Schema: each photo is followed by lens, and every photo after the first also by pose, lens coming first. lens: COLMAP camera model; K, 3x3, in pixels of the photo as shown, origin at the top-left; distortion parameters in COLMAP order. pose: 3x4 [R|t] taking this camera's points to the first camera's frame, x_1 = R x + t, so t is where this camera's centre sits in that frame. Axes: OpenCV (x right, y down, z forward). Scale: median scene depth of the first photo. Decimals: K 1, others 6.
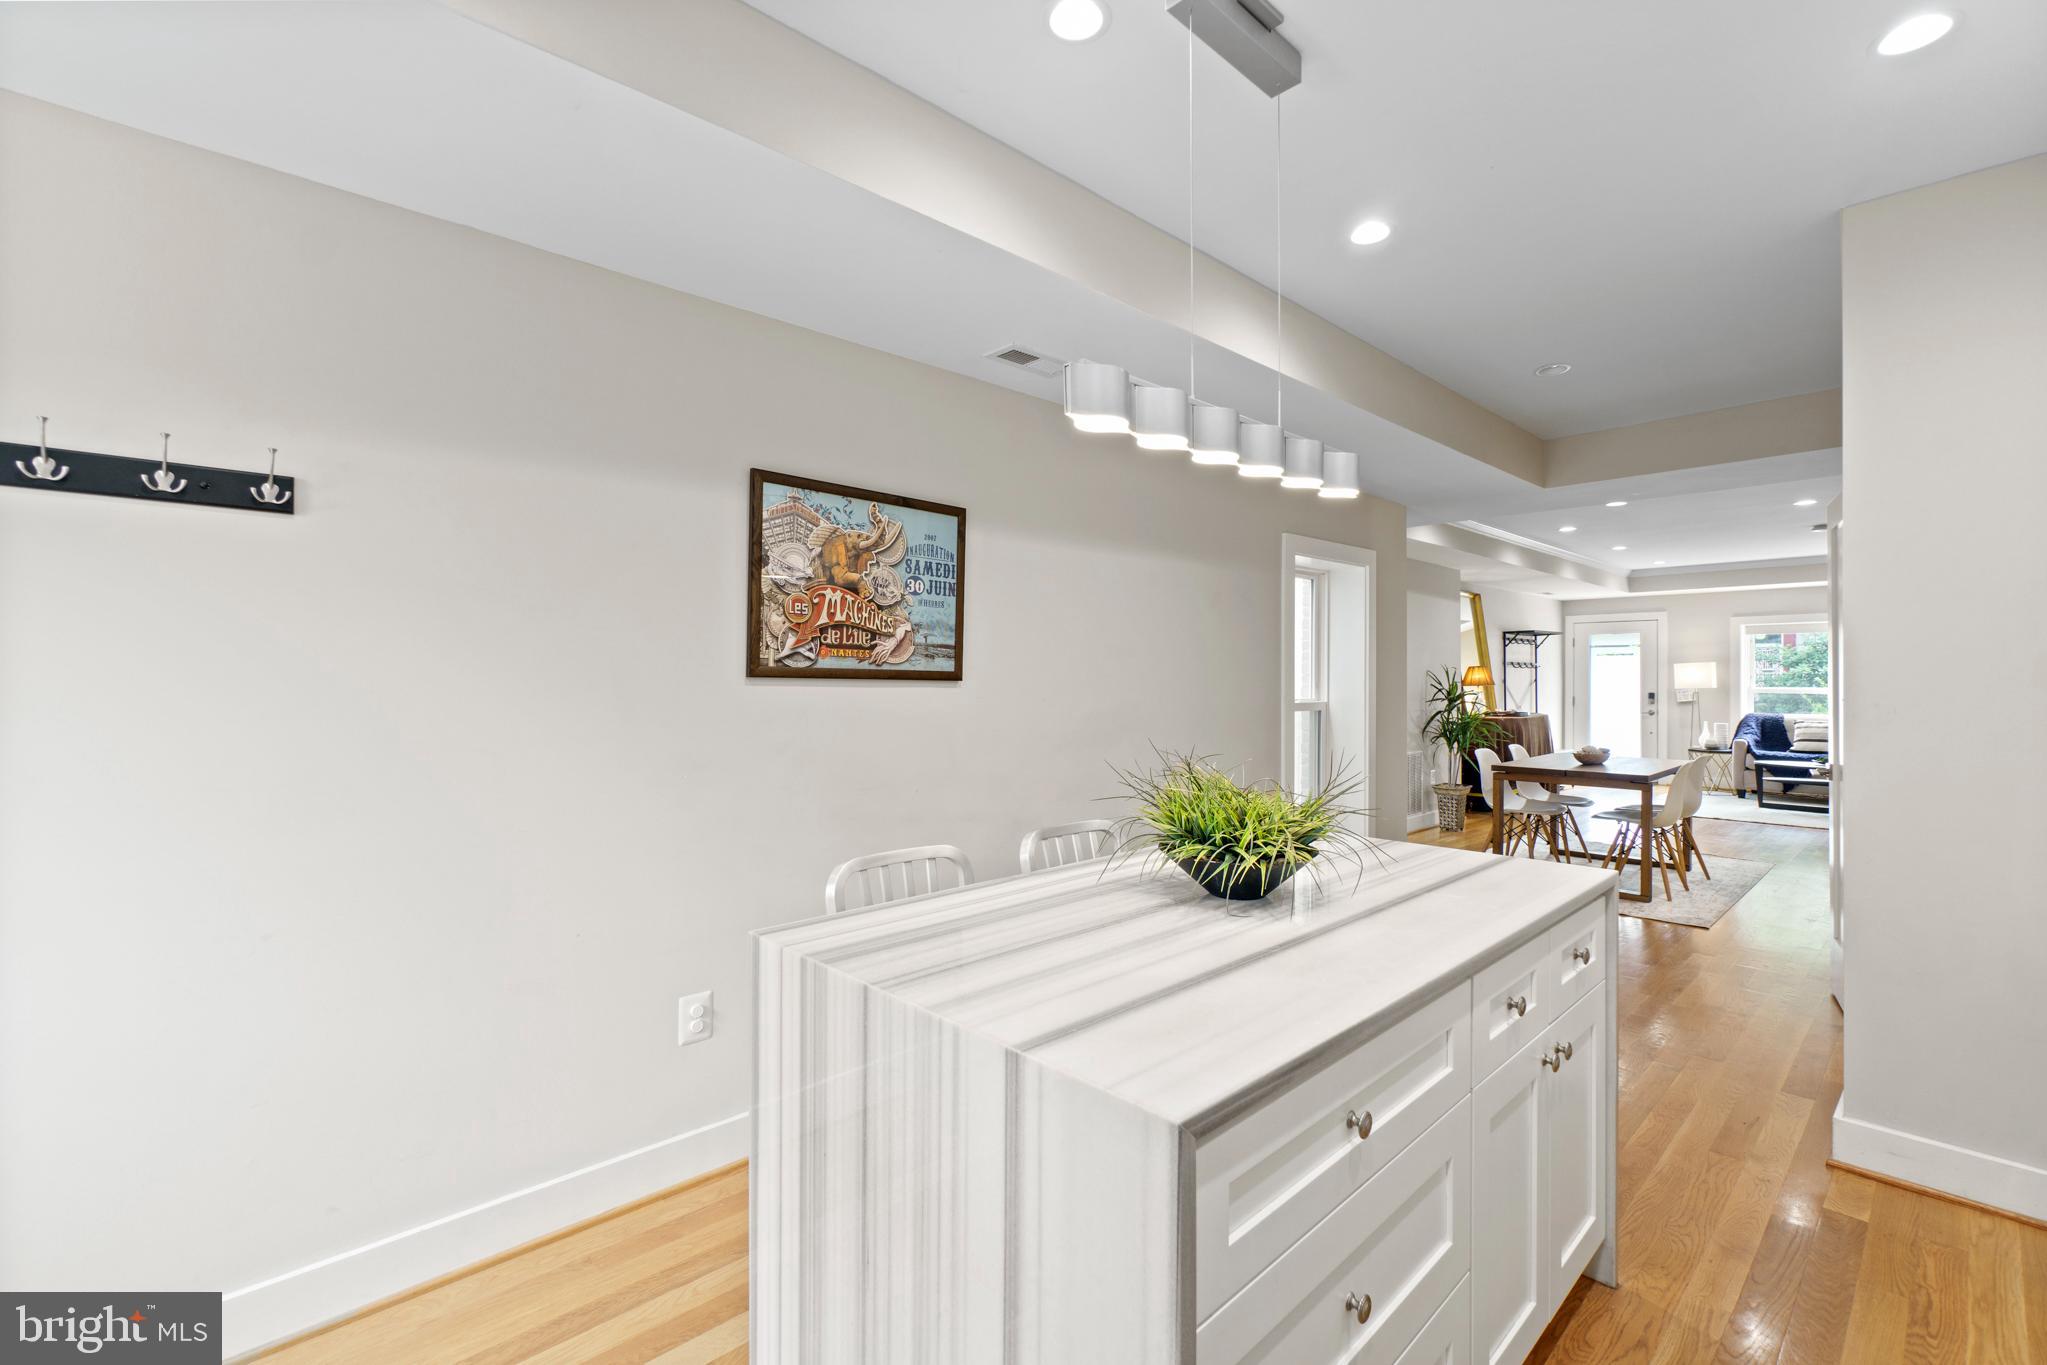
lens RADIAL K [[897.7, 0, 1019.8], [0, 897.7, 677.8], [0, 0, 1]] dist [-0.004991, 0.001733]
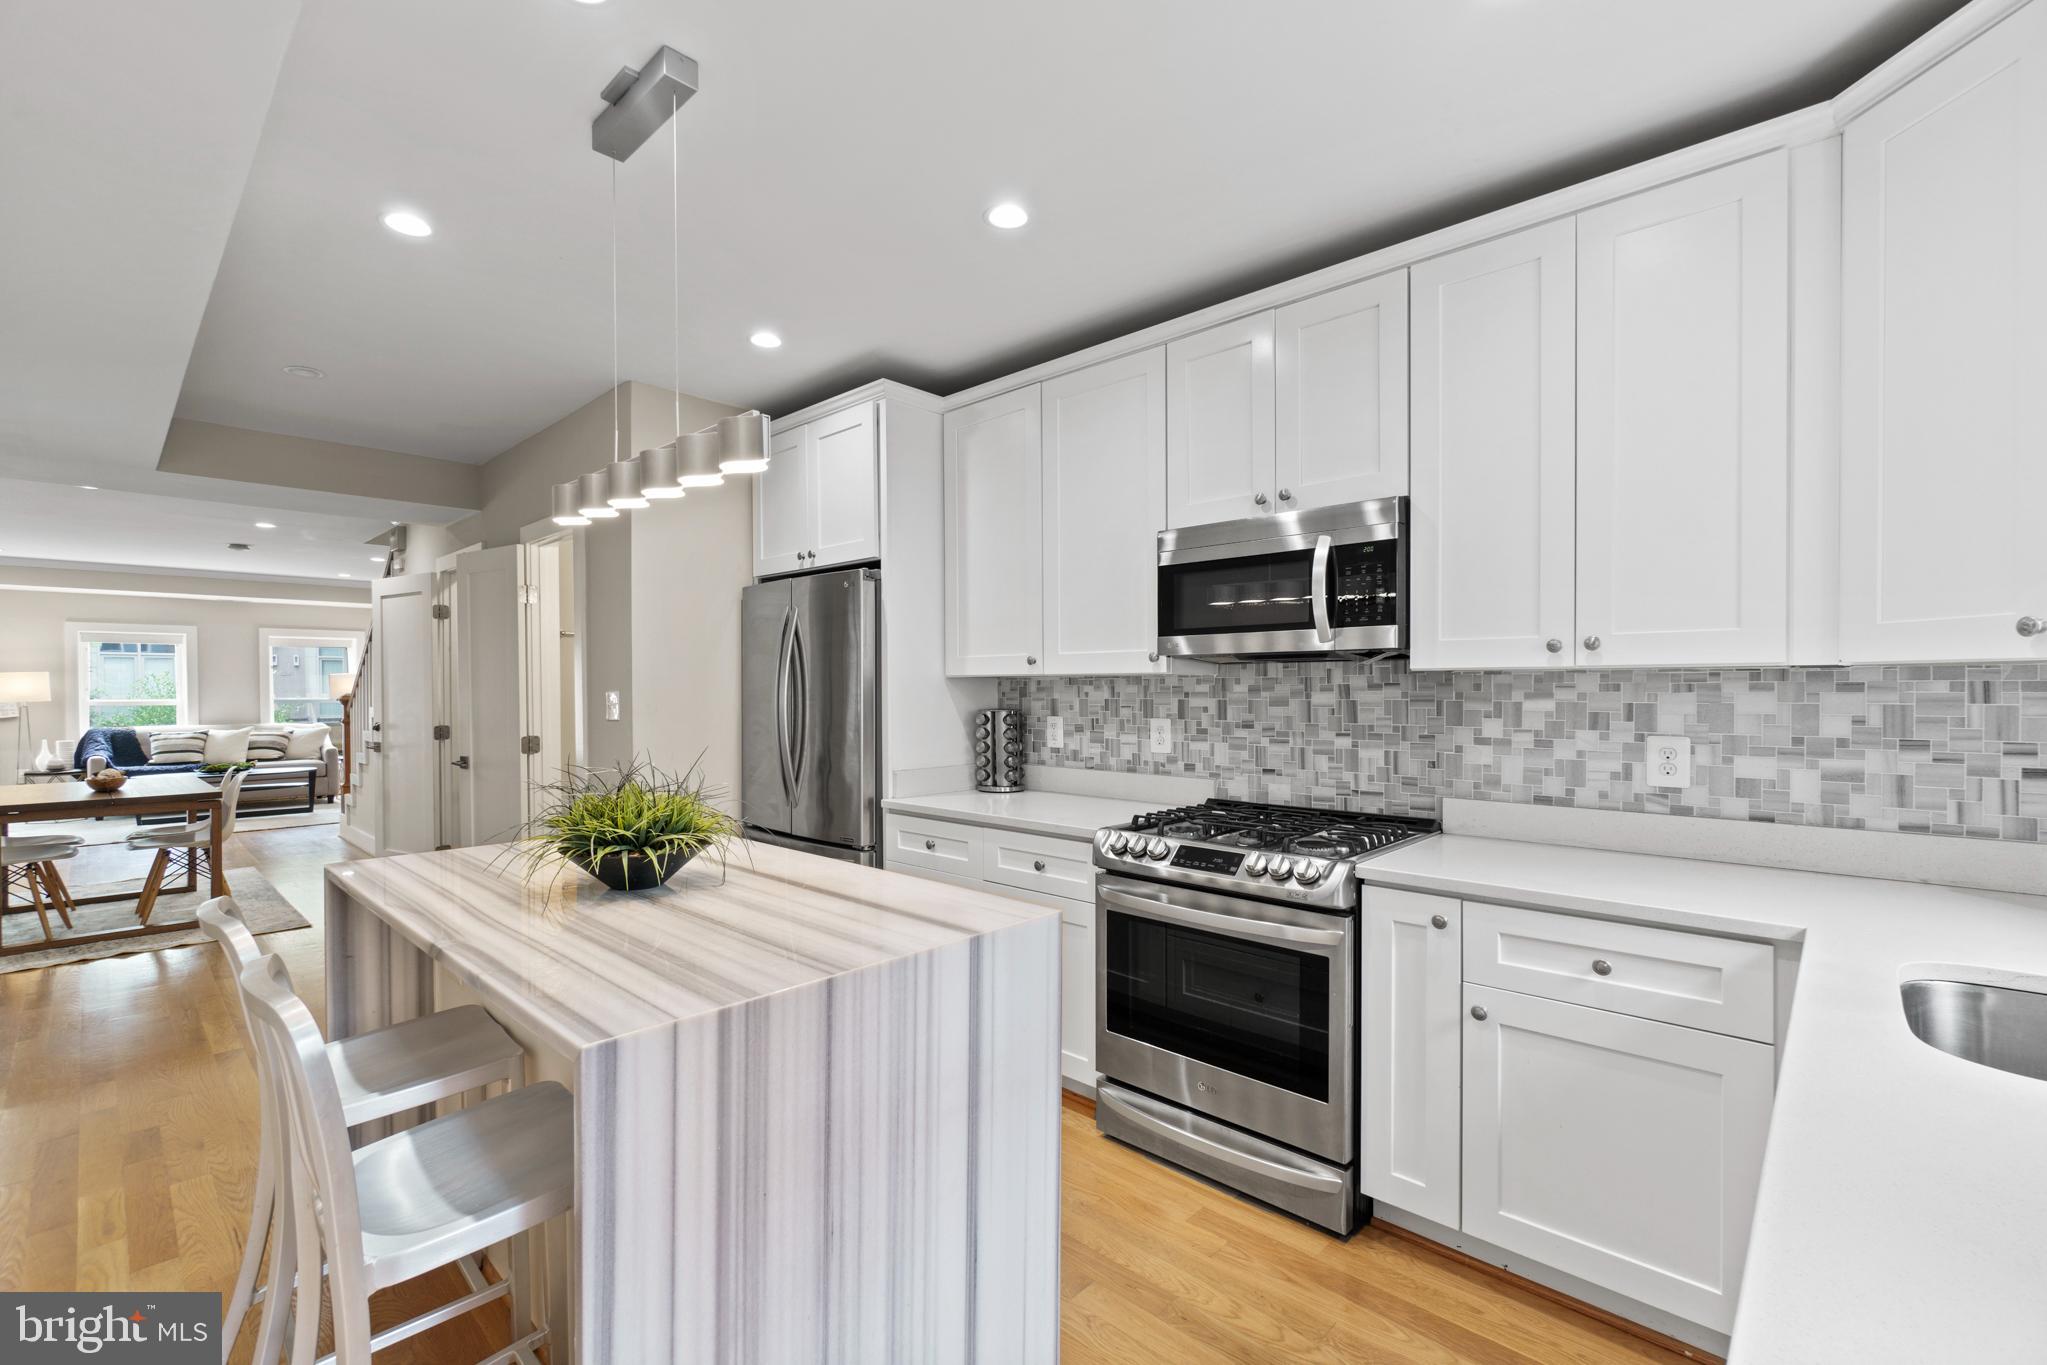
lens RADIAL K [[897.7, 0, 1002.8], [0, 897.7, 701.1], [0, 0, 1]] dist [-0.004991, 0.001733]
pose [[-0.042681, -0.009977, 0.999039, -0.140453], [0.002046, 0.999947, 0.010073, 0.004476], [-0.999087, 0.002474, -0.042658, 0.106355]]
